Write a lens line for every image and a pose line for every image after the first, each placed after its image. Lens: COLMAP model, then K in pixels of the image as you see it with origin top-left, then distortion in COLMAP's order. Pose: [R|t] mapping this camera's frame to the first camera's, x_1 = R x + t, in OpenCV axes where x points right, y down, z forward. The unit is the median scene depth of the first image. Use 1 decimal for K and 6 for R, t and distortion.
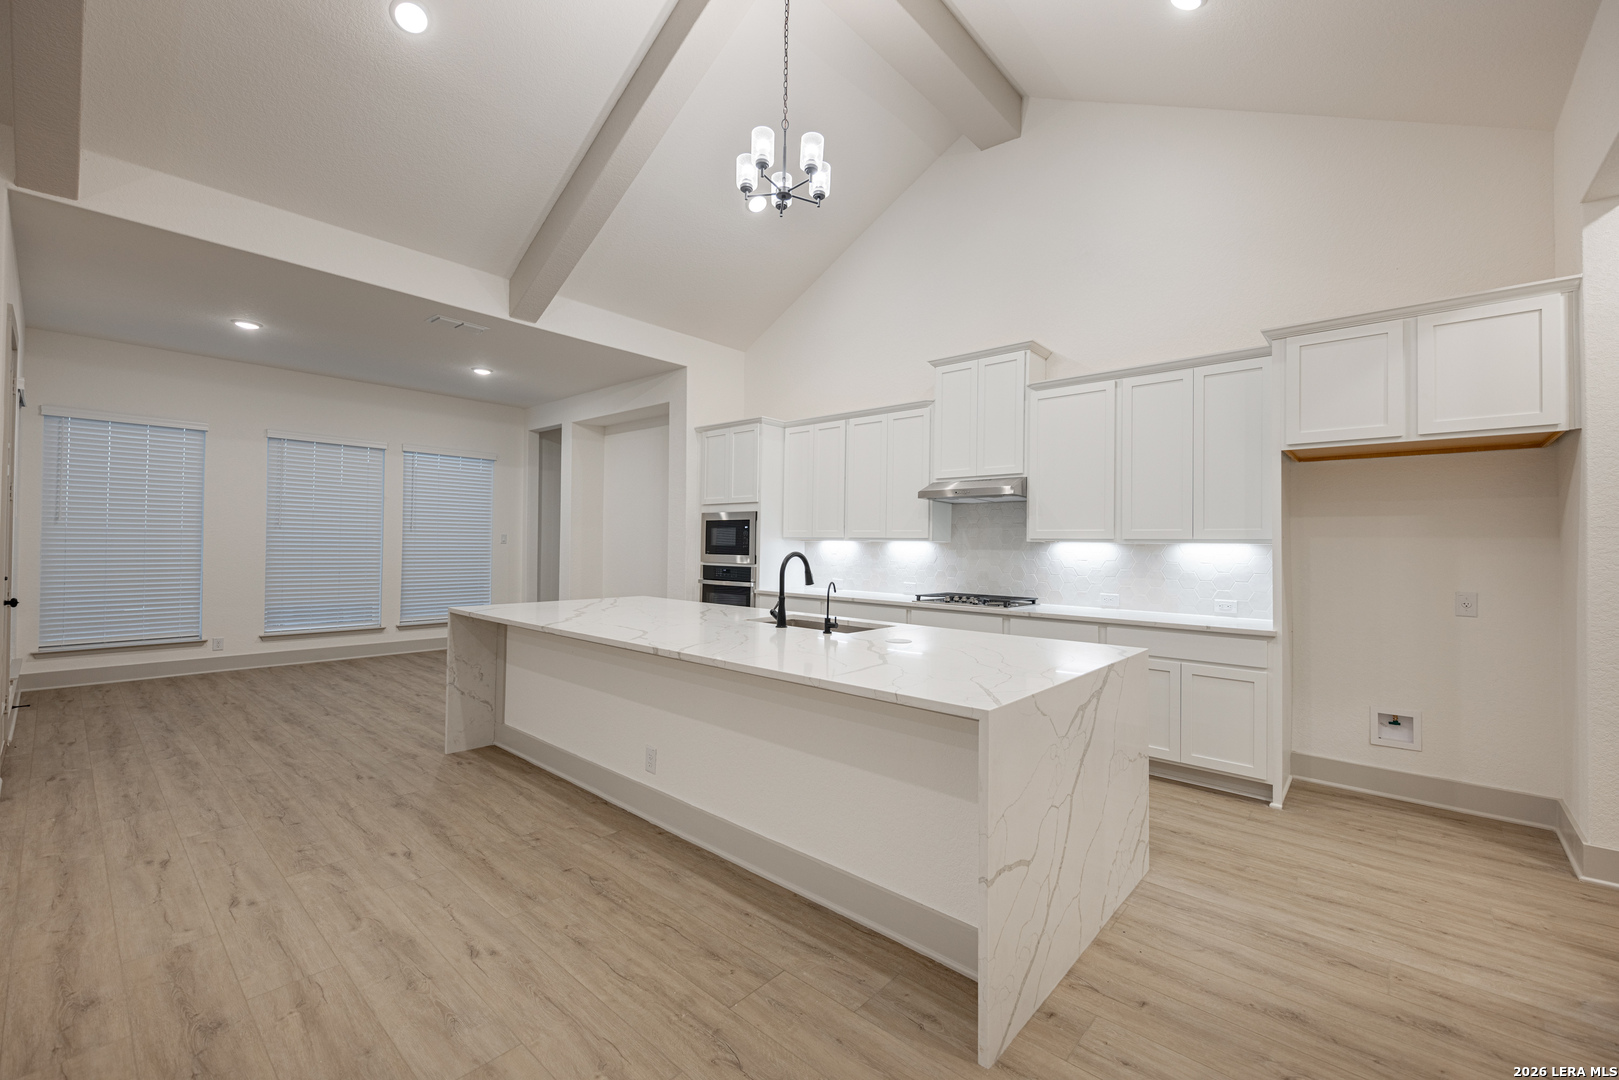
lens RADIAL K [[689.1, 0, 822.1], [0, 689.1, 536.9], [0, 0, 1]] dist [0.012492, -0.004402]
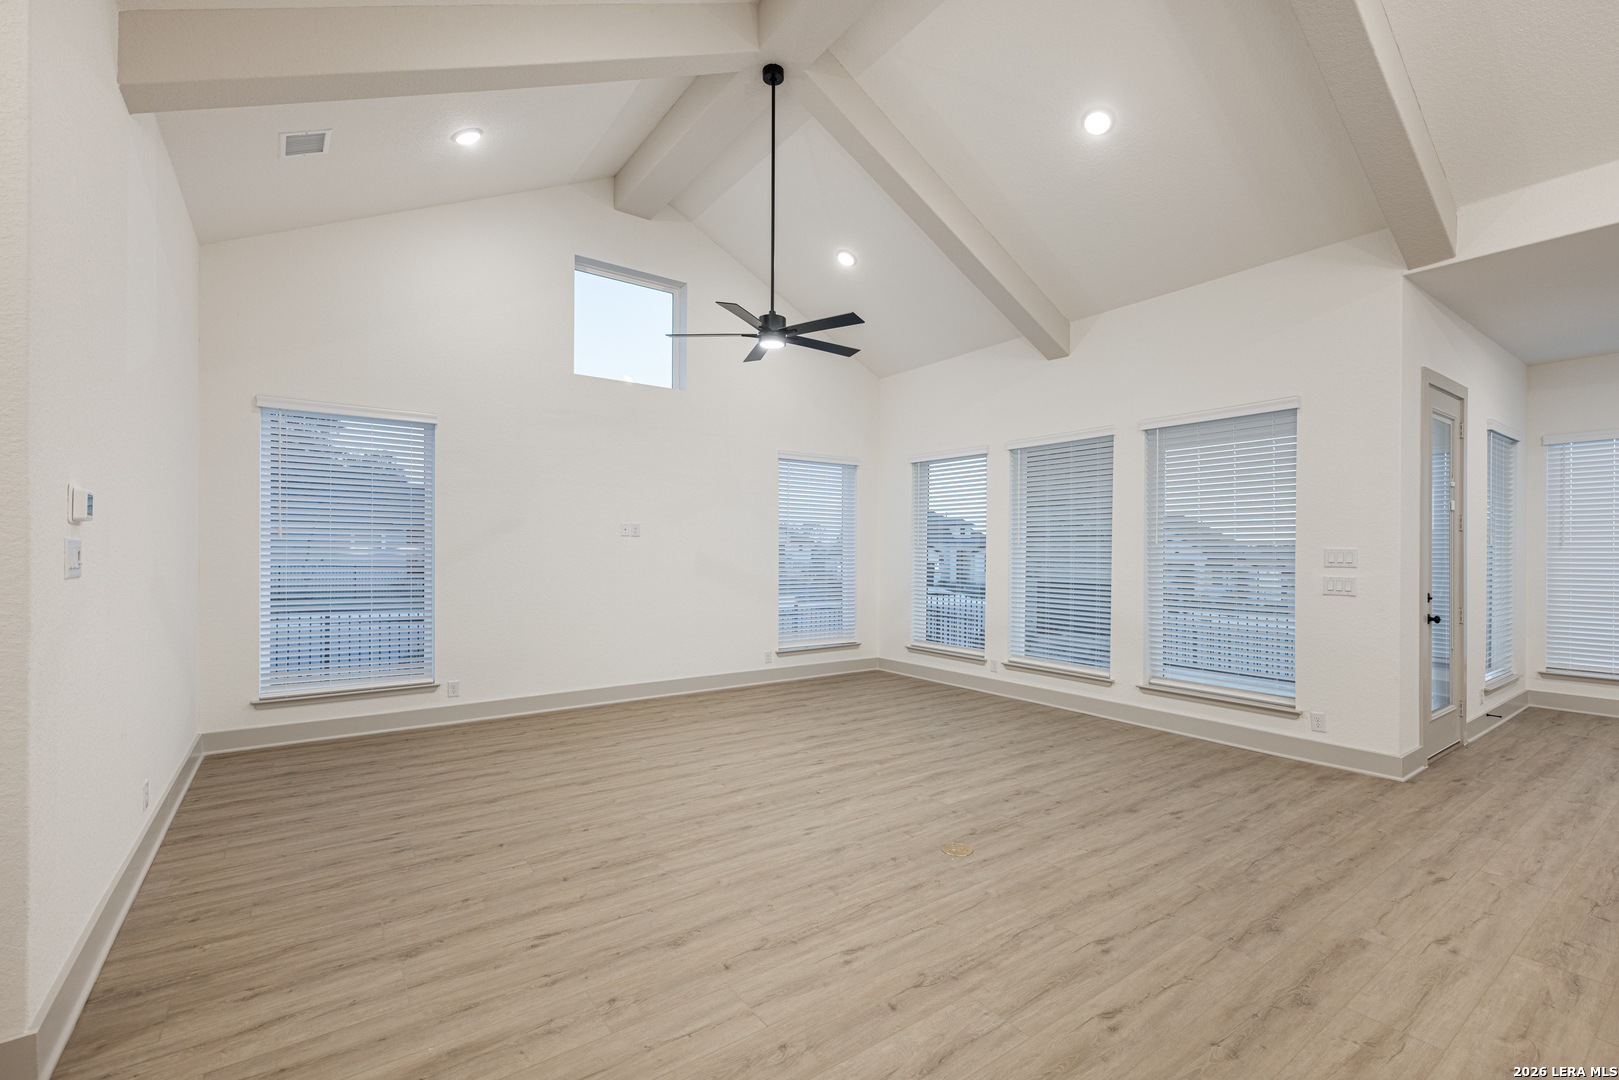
lens RADIAL K [[689.1, 0, 819.5], [0, 689.1, 557.6], [0, 0, 1]] dist [0.012492, -0.004402]
pose [[-0.227479, -0.005025, -0.973770, 0.170732], [0.003161, 0.999978, -0.005898, -0.004852], [0.973778, -0.004420, -0.227458, 0.209077]]
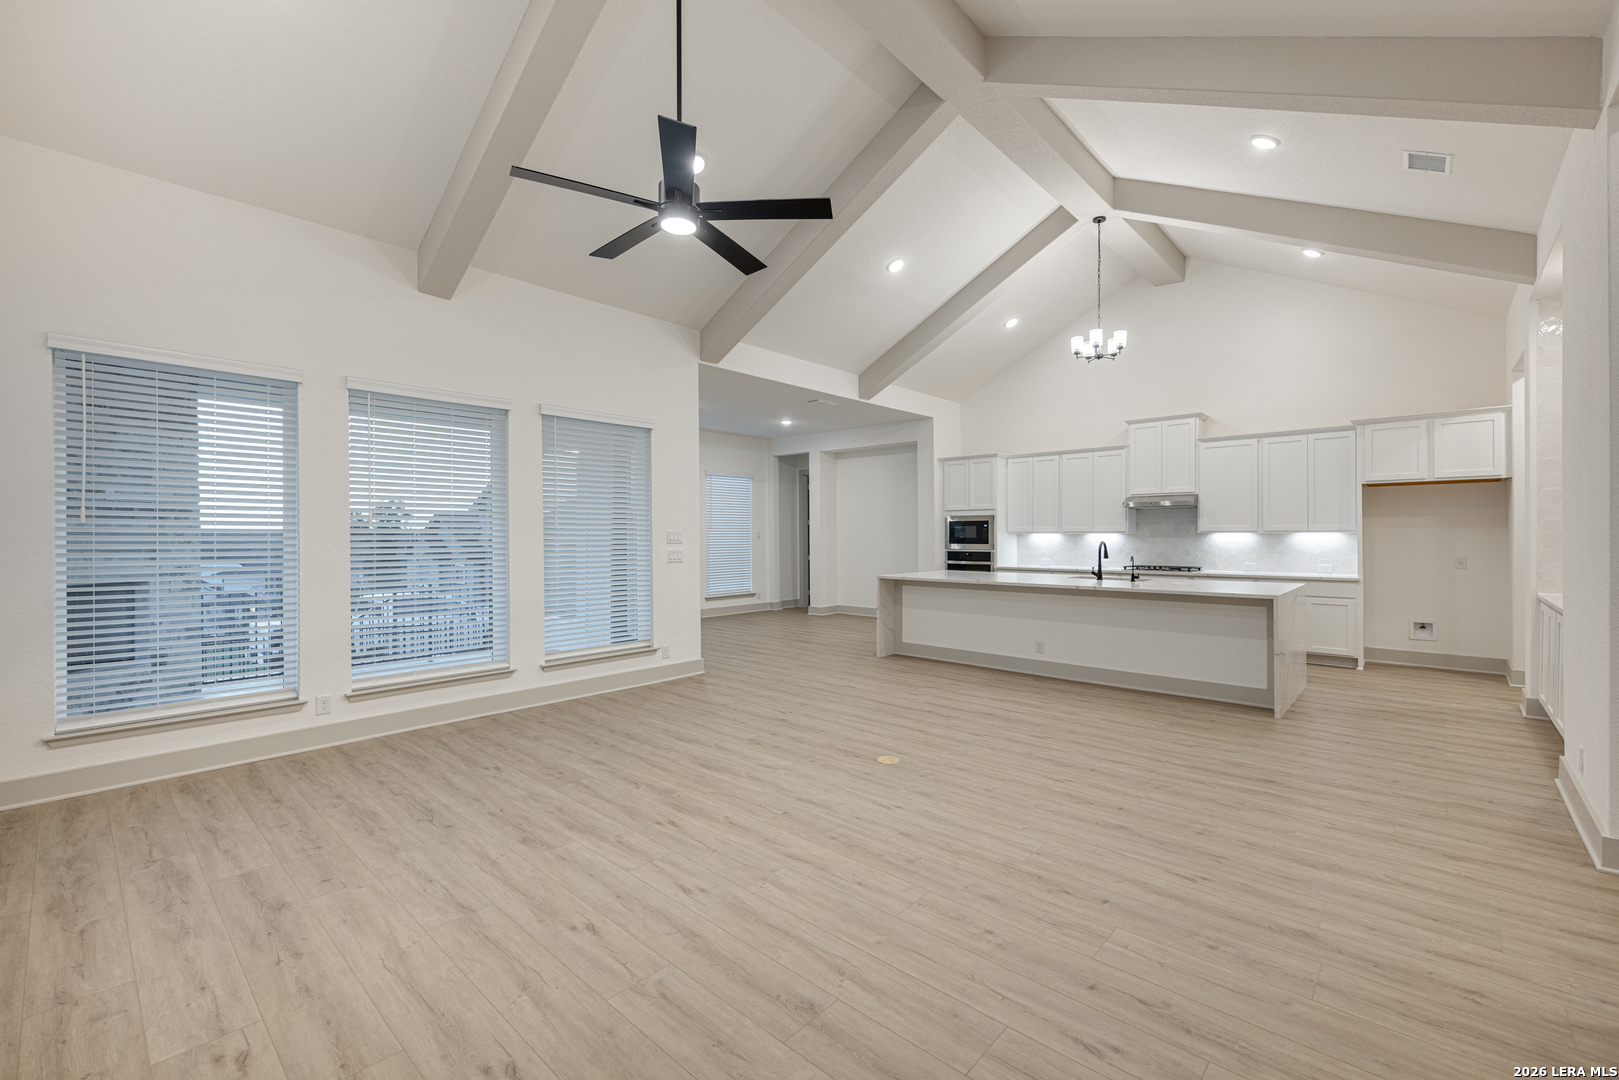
lens RADIAL K [[689.1, 0, 814.1], [0, 689.1, 539.8], [0, 0, 1]] dist [0.012492, -0.004402]
pose [[0.999539, -0.016376, -0.025555, -0.569623], [0.016909, 0.999641, 0.020792, -0.025927], [0.025205, -0.021214, 0.999457, -0.676896]]
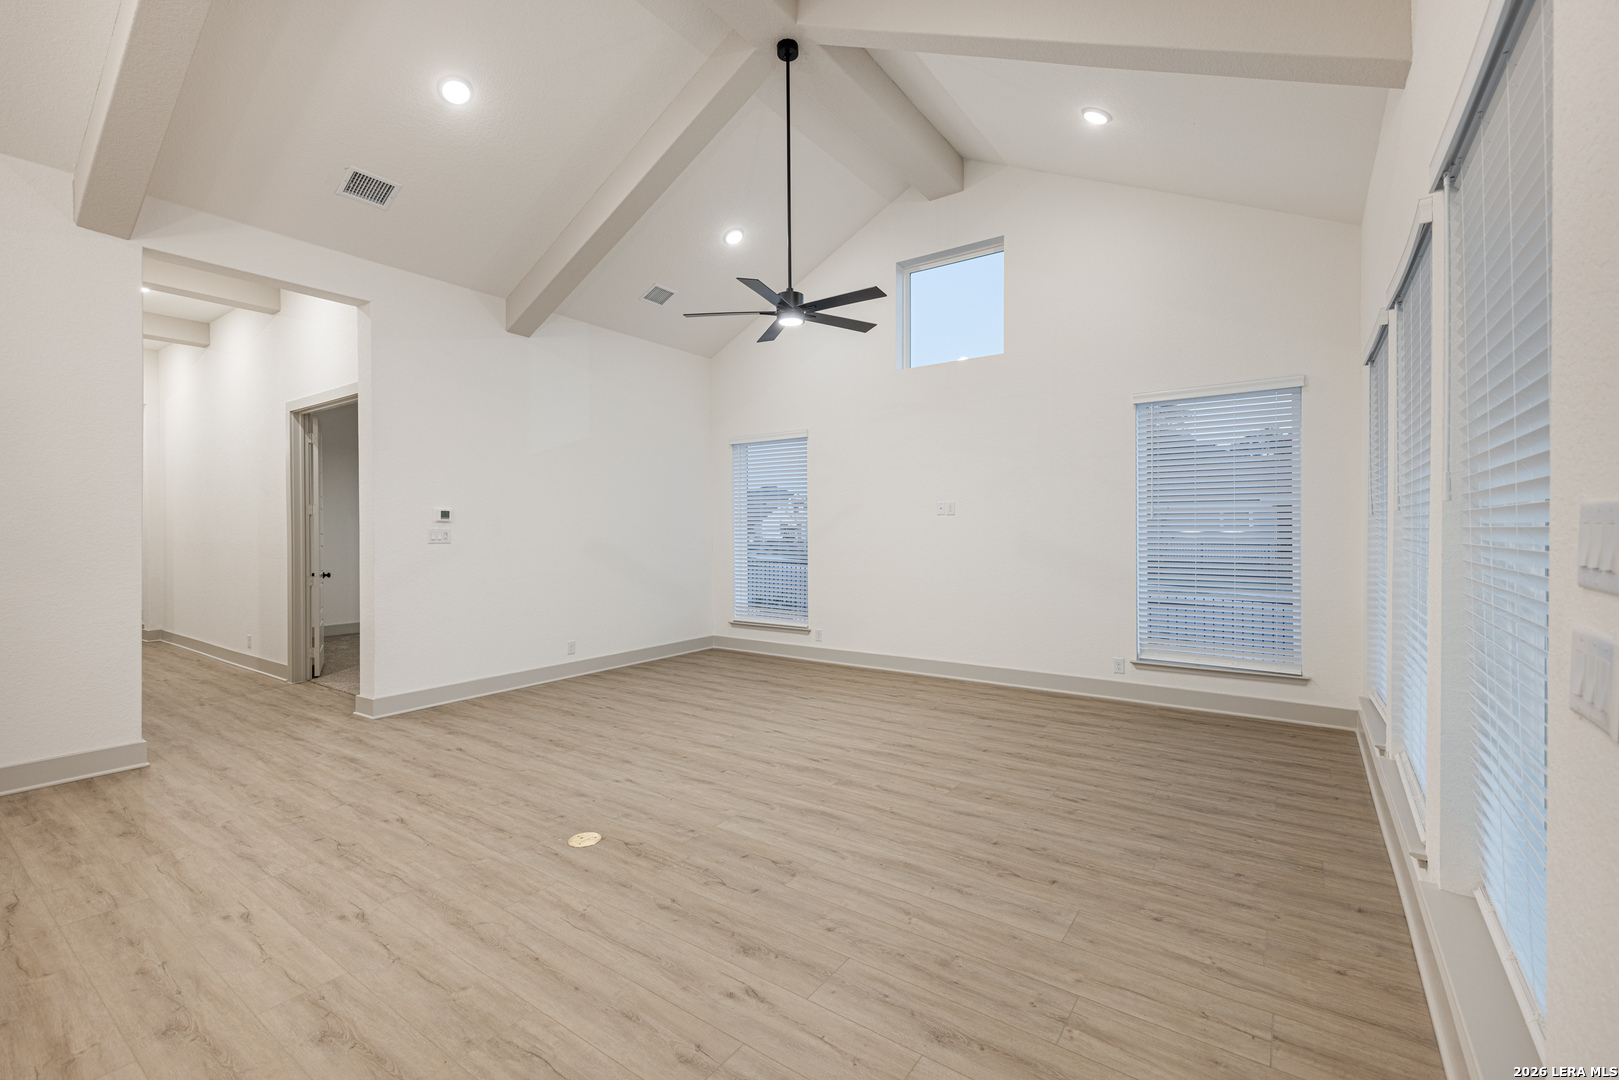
lens RADIAL K [[689.1, 0, 822.9], [0, 689.1, 534.0], [0, 0, 1]] dist [0.012492, -0.004402]
pose [[-0.993977, -0.007189, -0.109352, -0.647207], [-0.006524, 0.999958, -0.006446, -0.004971], [0.109394, -0.005694, -0.993982, 0.835827]]
